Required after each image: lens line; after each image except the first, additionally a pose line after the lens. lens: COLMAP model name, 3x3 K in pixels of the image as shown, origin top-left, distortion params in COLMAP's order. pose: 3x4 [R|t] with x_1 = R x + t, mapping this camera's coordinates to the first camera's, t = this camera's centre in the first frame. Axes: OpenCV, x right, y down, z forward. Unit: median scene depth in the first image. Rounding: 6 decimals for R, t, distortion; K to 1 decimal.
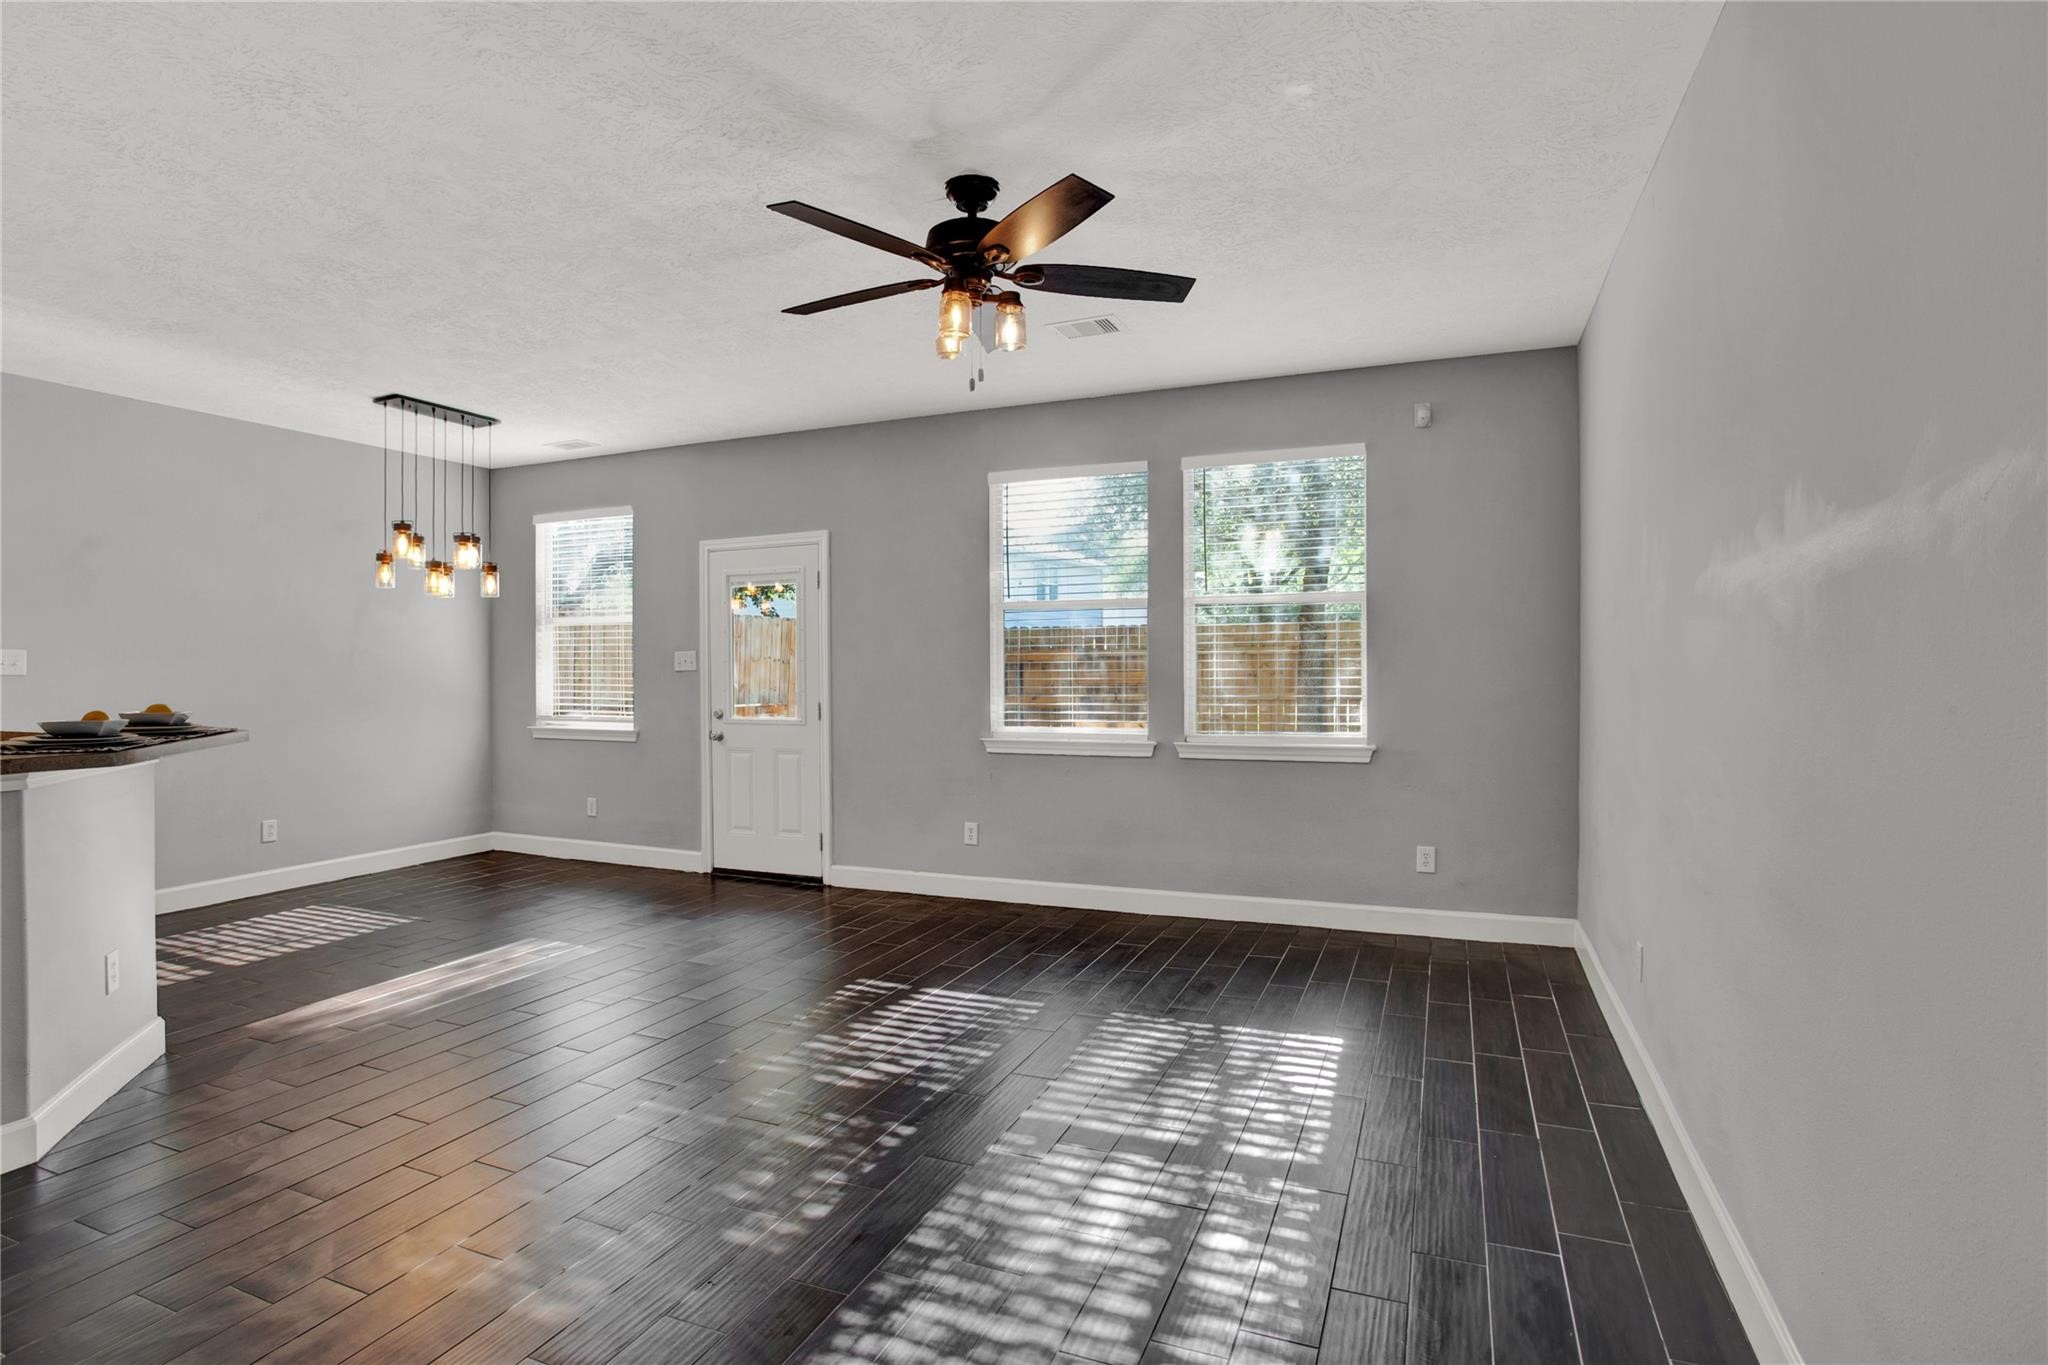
lens RADIAL K [[1052.7, 0, 1011.2], [0, 1052.7, 671.7], [0, 0, 1]] dist [-0.054449, 0.026112]
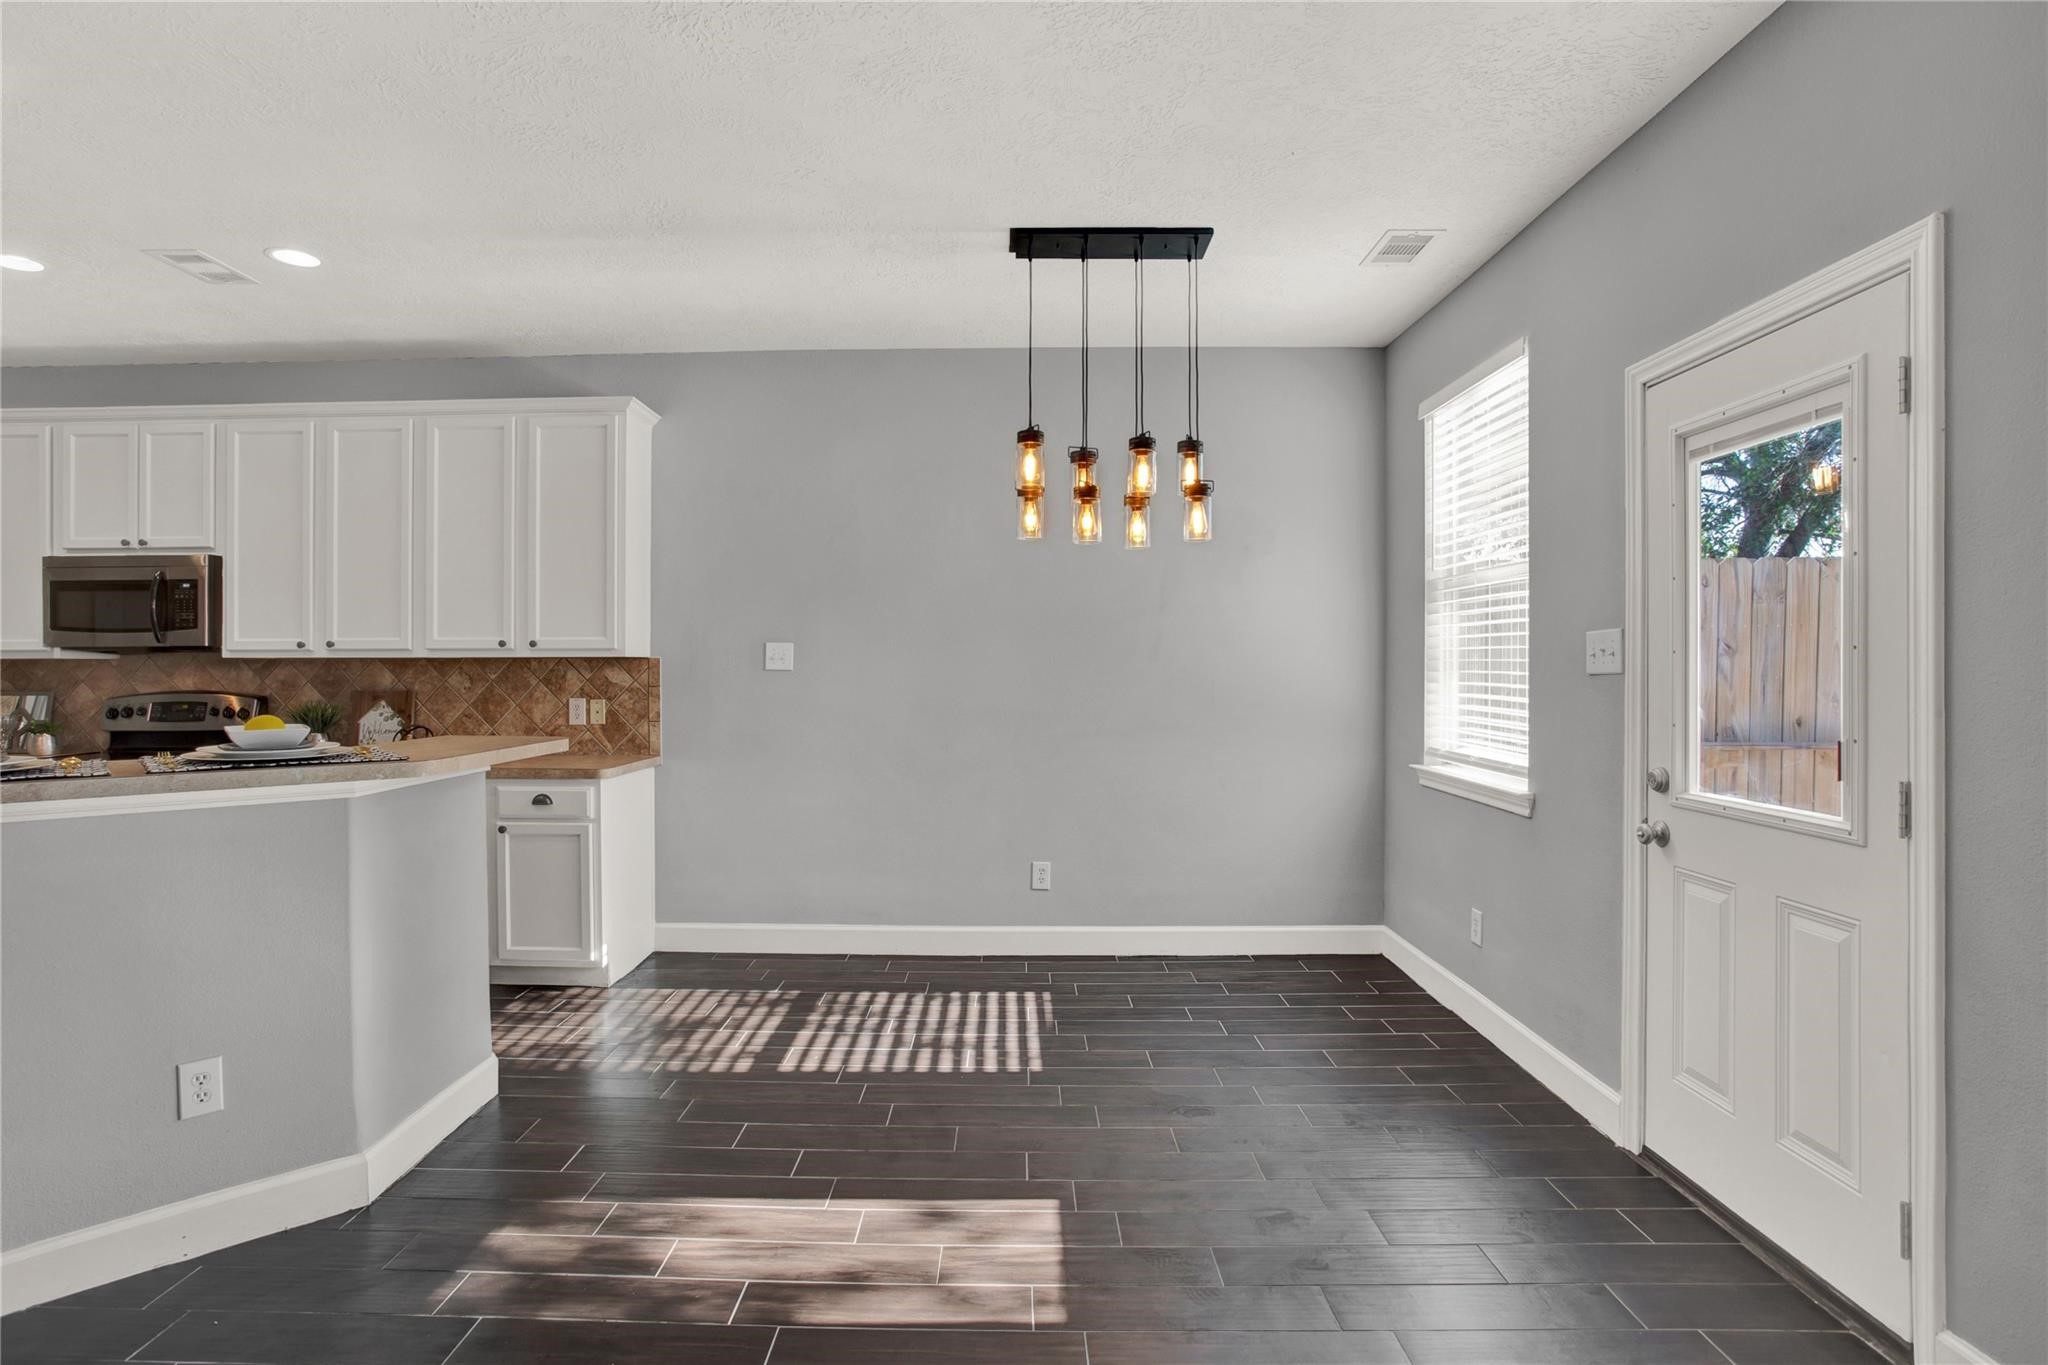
lens RADIAL K [[1052.7, 0, 1011.2], [0, 1052.7, 671.7], [0, 0, 1]] dist [-0.054449, 0.026112]
pose [[0.386872, 0.009009, -0.922089, -0.006378], [-0.008778, 0.999943, 0.006087, -0.002118], [0.922091, 0.005739, 0.386929, 0.610163]]
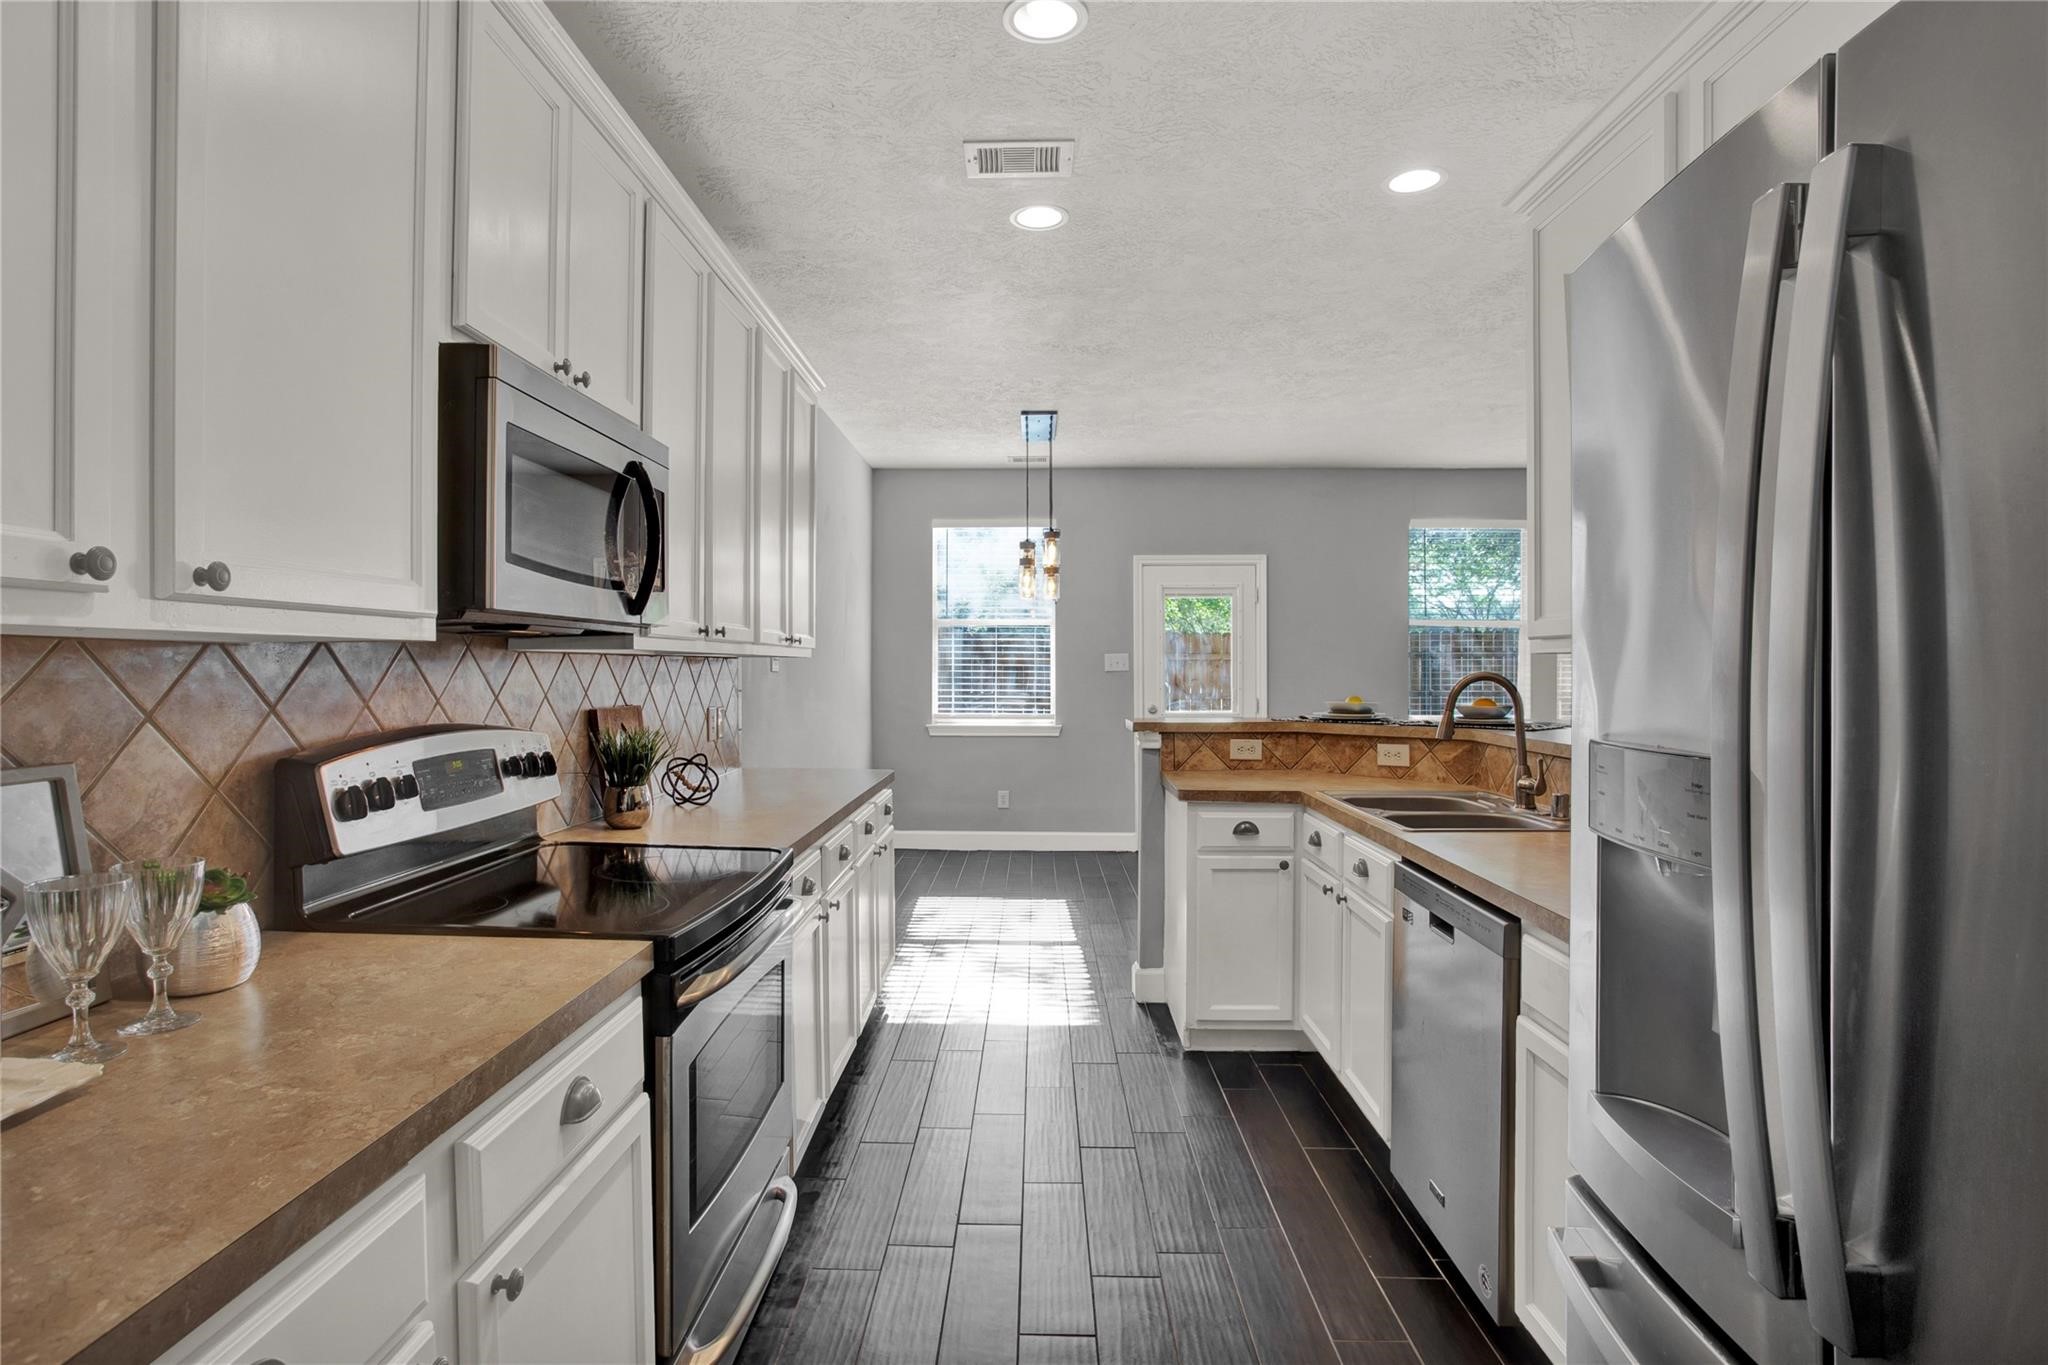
lens RADIAL K [[1052.7, 0, 1011.2], [0, 1052.7, 671.7], [0, 0, 1]] dist [-0.054449, 0.026112]
pose [[0.926568, 0.004981, 0.376094, -0.843148], [-0.004068, 0.999987, -0.003222, 0.003556], [-0.376105, 0.001455, 0.926576, 0.007531]]
